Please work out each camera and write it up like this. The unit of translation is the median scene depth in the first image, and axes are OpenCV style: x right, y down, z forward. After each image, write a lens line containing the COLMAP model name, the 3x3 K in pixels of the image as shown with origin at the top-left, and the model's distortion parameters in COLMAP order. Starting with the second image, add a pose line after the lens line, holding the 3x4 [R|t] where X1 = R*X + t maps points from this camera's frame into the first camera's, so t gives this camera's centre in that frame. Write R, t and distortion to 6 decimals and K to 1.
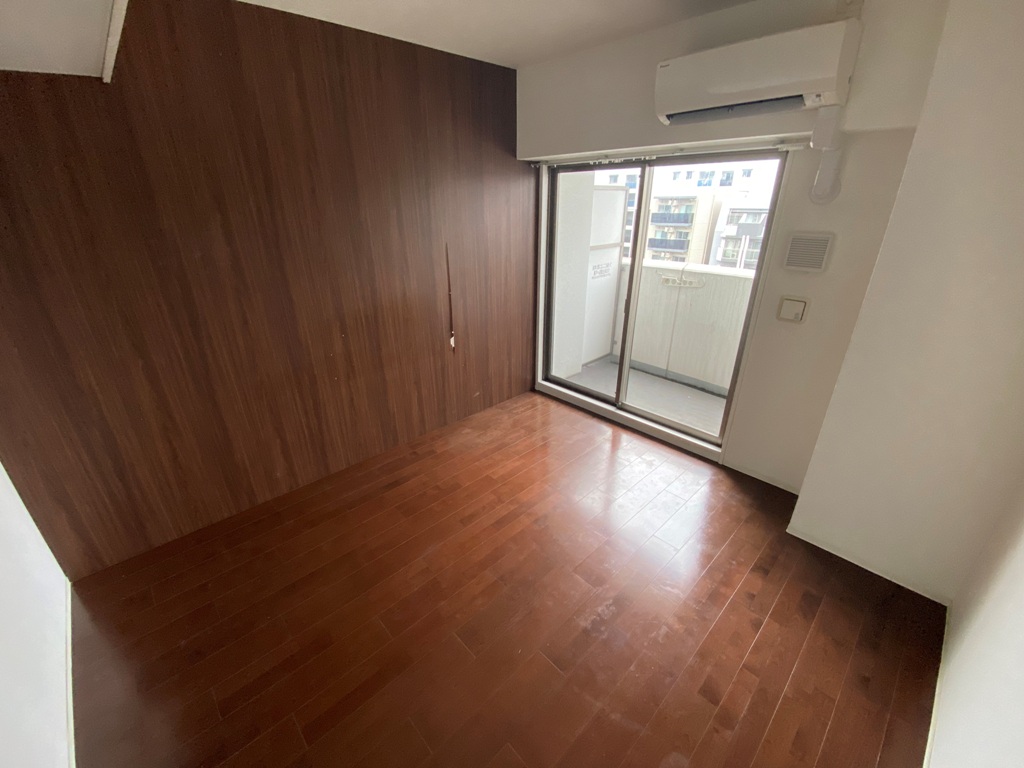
lens RADIAL K [[418.1, 0, 512.0], [0, 418.1, 384.0], [0, 0, 1]] dist [0.015506, -0.016712]
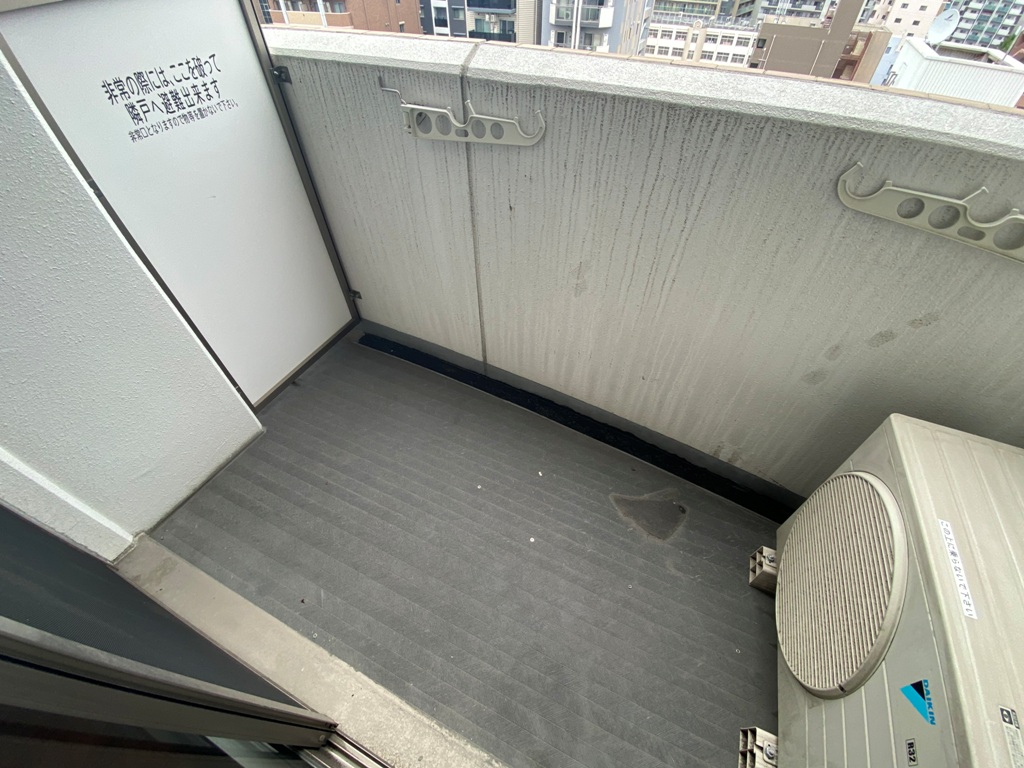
lens RADIAL K [[418.1, 0, 512.0], [0, 418.1, 384.0], [0, 0, 1]] dist [0.015506, -0.016712]
pose [[0.931596, -0.265599, 0.248165, 0.287574], [0.143877, 0.896393, 0.419260, -0.183001], [-0.333808, -0.354876, 0.873290, 0.624149]]
